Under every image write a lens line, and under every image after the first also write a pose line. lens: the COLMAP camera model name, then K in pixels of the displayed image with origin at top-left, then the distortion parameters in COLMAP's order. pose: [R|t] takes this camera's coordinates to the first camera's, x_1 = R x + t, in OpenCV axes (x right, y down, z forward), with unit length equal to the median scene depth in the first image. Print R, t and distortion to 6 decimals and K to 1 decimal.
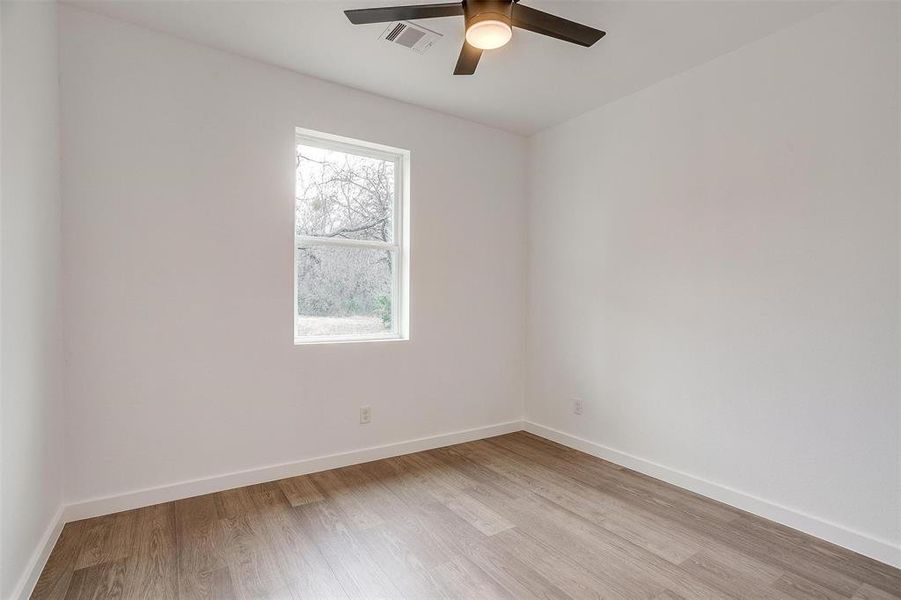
lens RADIAL K [[441.5, 0, 451.7], [0, 441.5, 300.6], [0, 0, 1]] dist [-0.005728, 0.002312]
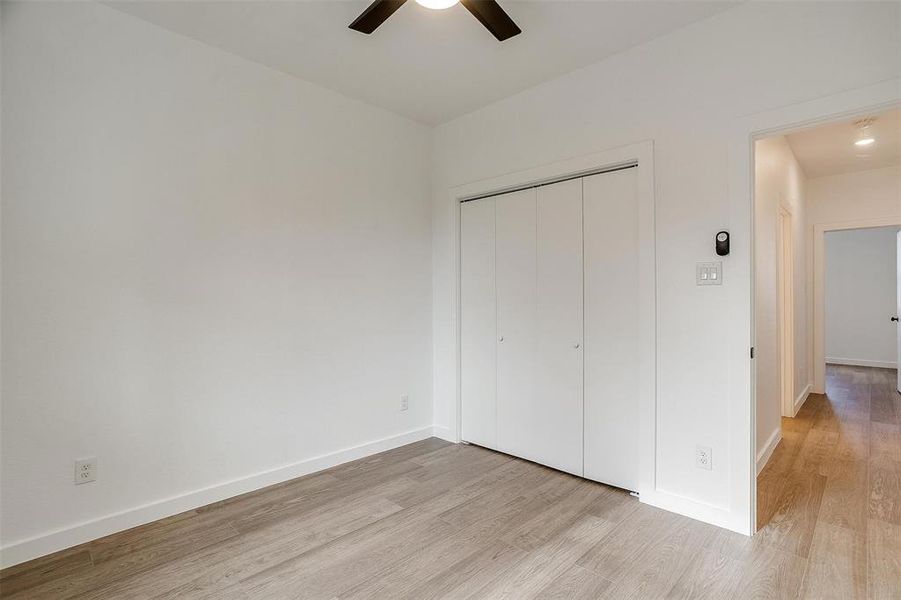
lens RADIAL K [[441.5, 0, 451.9], [0, 441.5, 296.1], [0, 0, 1]] dist [-0.005728, 0.002312]
pose [[-0.201124, -0.007458, 0.979537, -0.565763], [0.002093, 0.999965, 0.008044, -0.008554], [-0.979564, 0.003668, -0.201101, 0.858363]]
